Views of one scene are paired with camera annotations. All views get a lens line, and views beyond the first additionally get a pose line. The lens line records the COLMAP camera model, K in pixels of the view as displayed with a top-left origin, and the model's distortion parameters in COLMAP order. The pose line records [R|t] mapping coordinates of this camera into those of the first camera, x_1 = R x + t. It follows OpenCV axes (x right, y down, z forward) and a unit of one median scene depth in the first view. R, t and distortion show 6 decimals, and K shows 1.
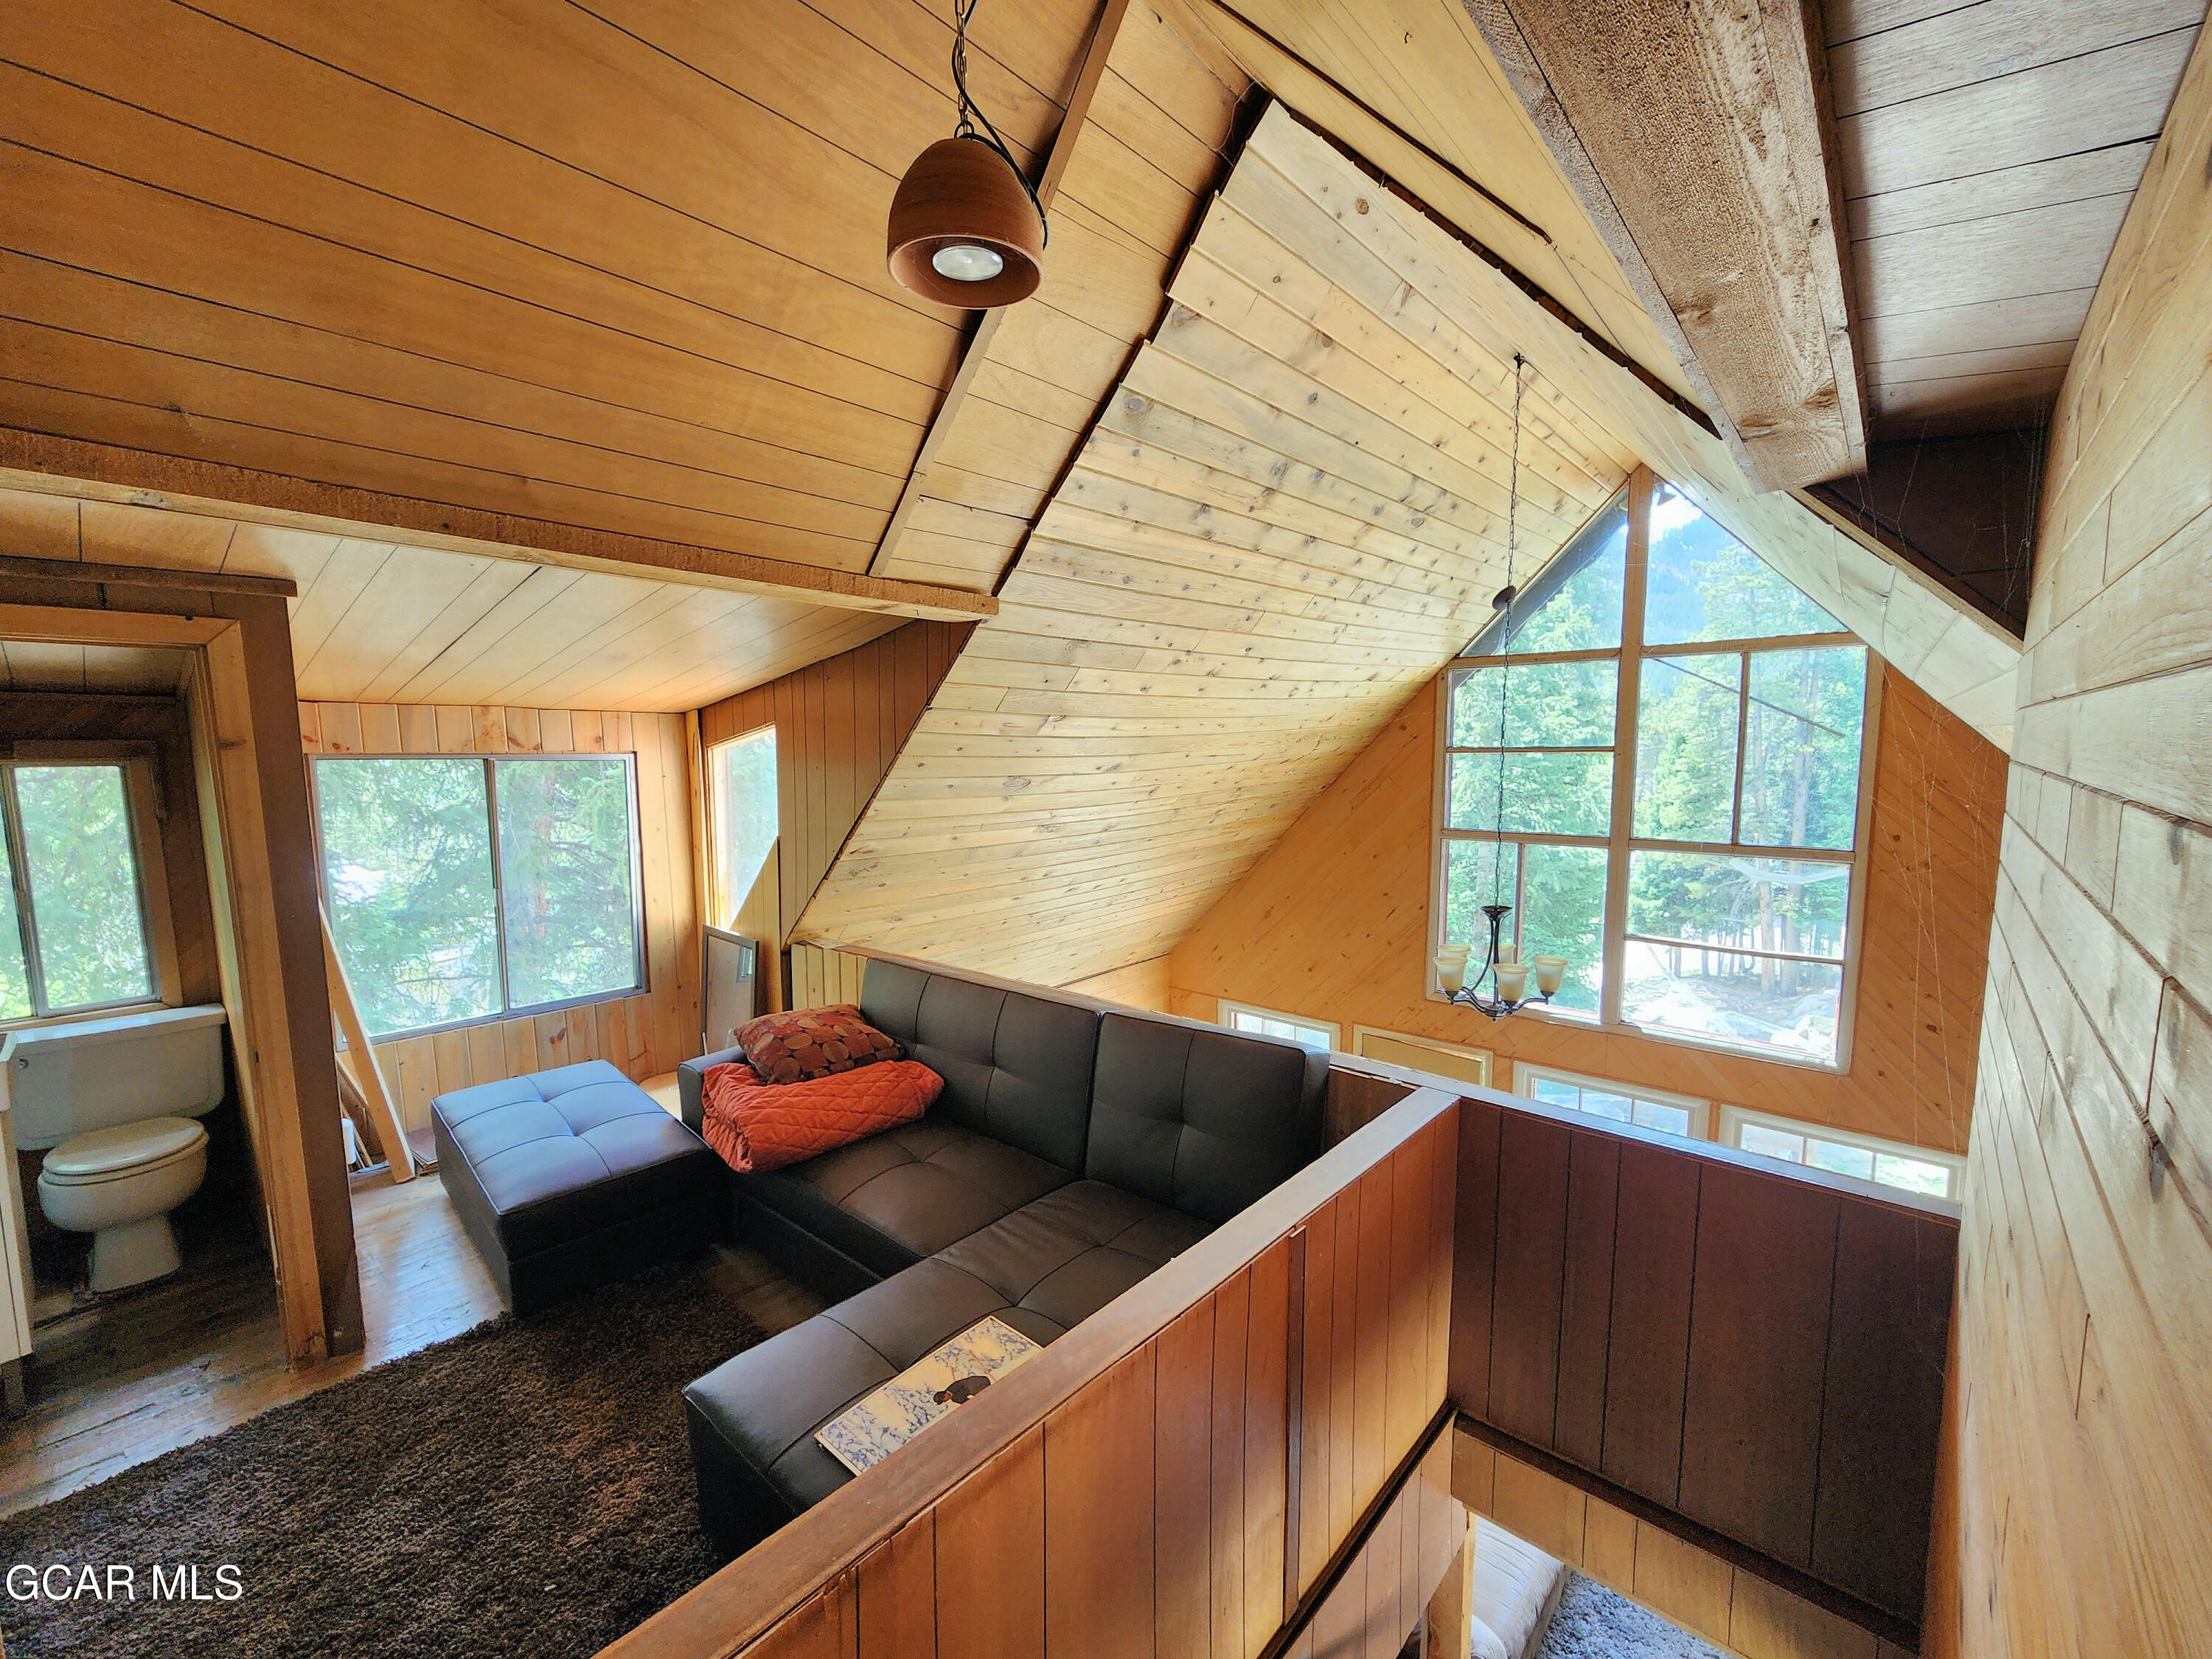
lens RADIAL K [[908.8, 0, 1111.0], [0, 908.8, 847.2], [0, 0, 1]] dist [0.000787, 0.000266]
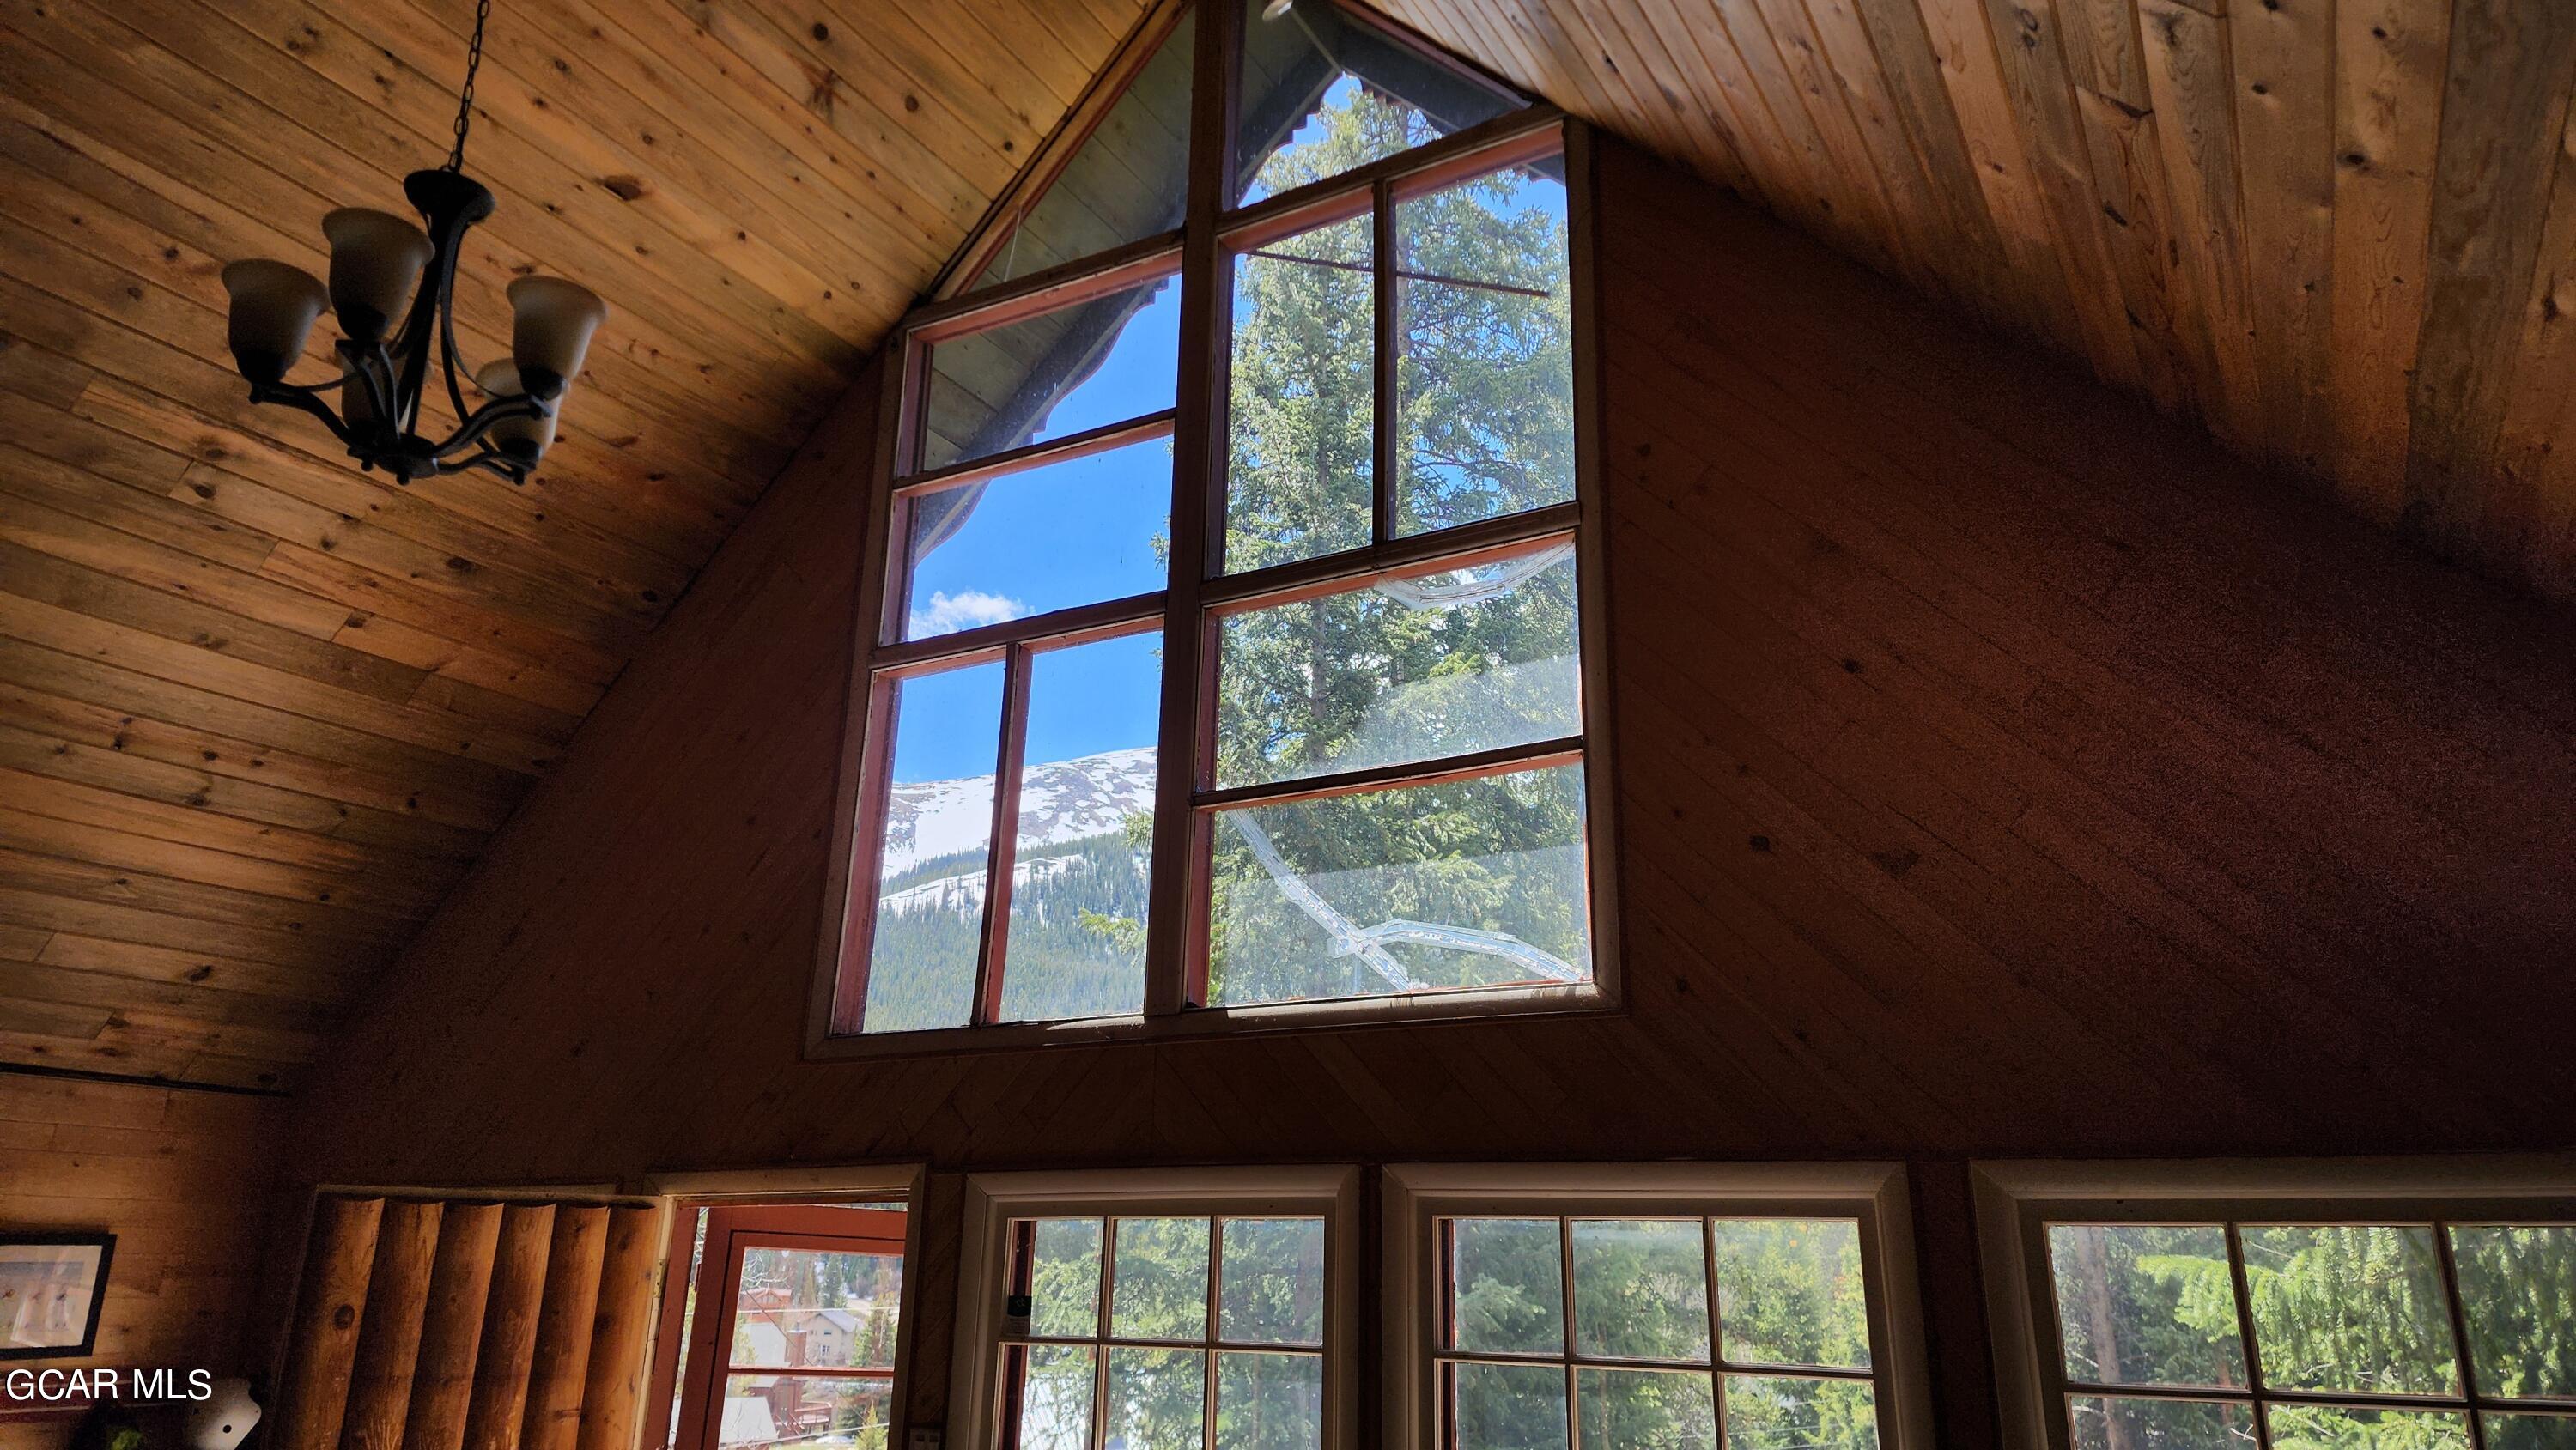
lens RADIAL K [[1703.3, 0, 1263.1], [0, 1703.3, 694.4], [0, 0, 1]] dist [0.046844, -0.015257]
pose [[0.980770, 0.088723, 0.173836, 0.506484], [-0.005485, 0.902877, -0.429865, 0.430874], [-0.195091, 0.420645, 0.886001, 0.317052]]
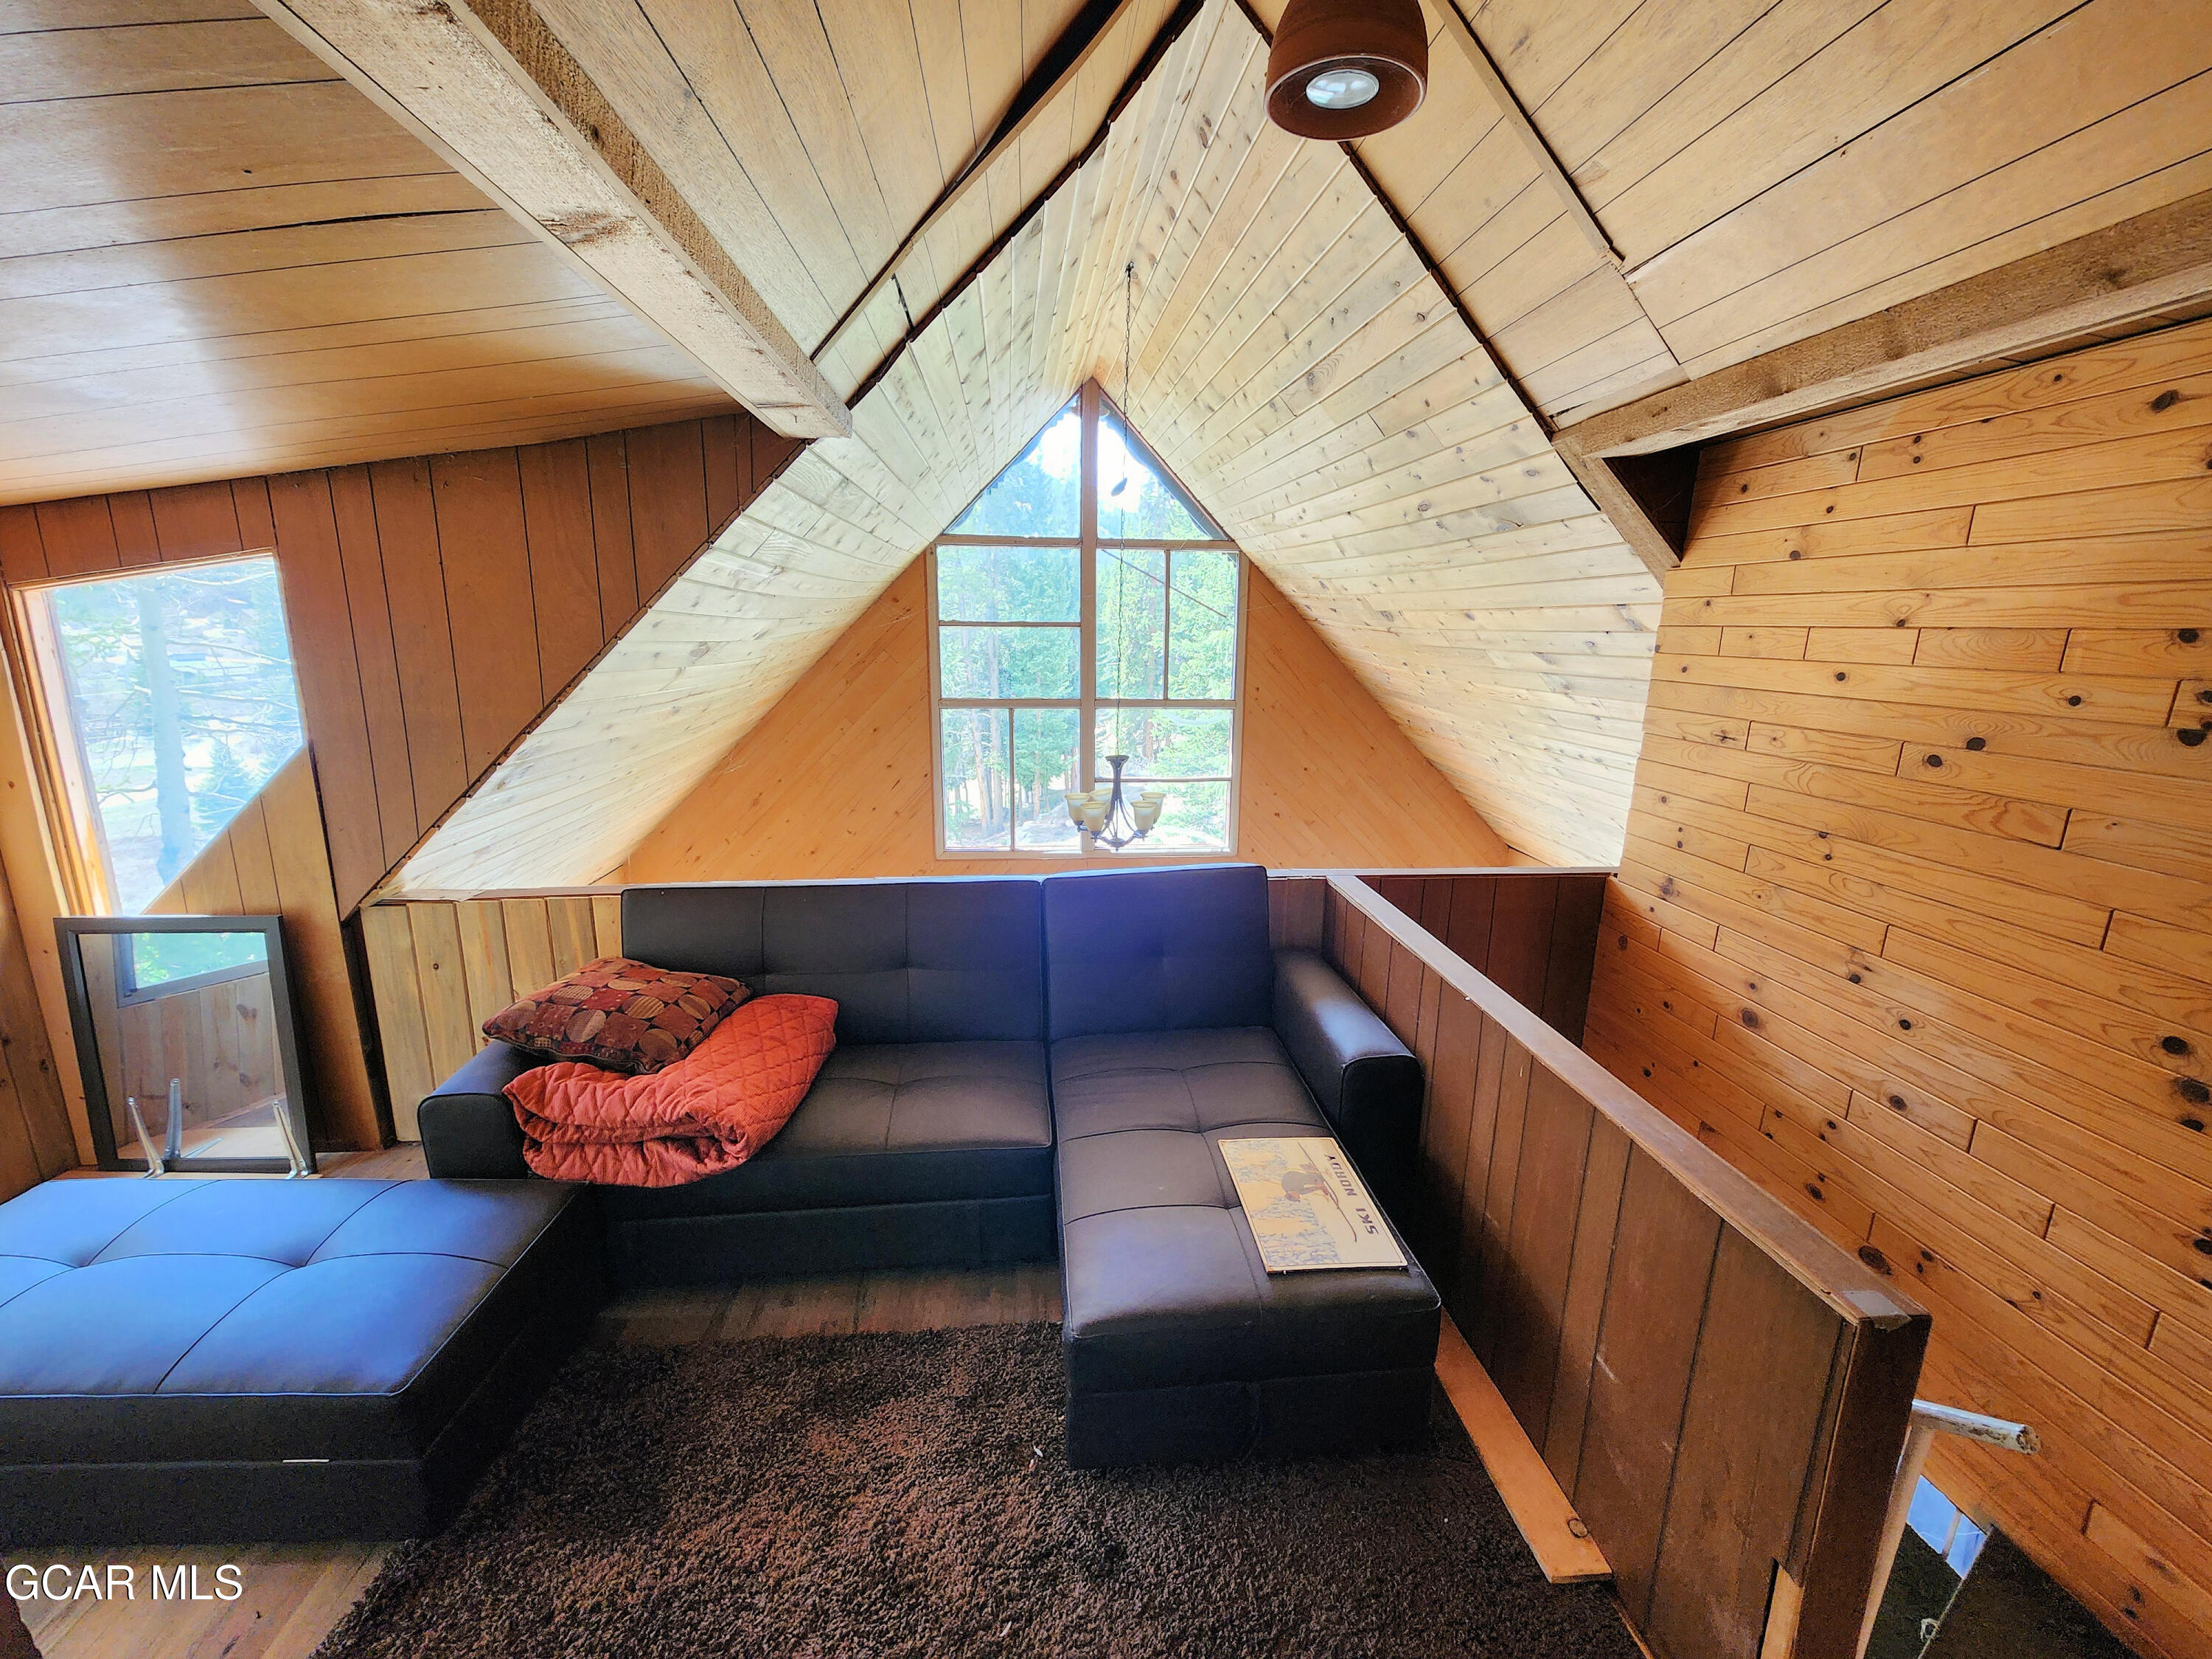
lens RADIAL K [[908.8, 0, 1118.0], [0, 908.8, 833.2], [0, 0, 1]] dist [0.000787, 0.000266]
pose [[0.684045, -0.146049, 0.714669, -0.344892], [0.064166, 0.988001, 0.140490, -0.001156], [-0.726612, -0.050244, 0.685209, 0.137778]]
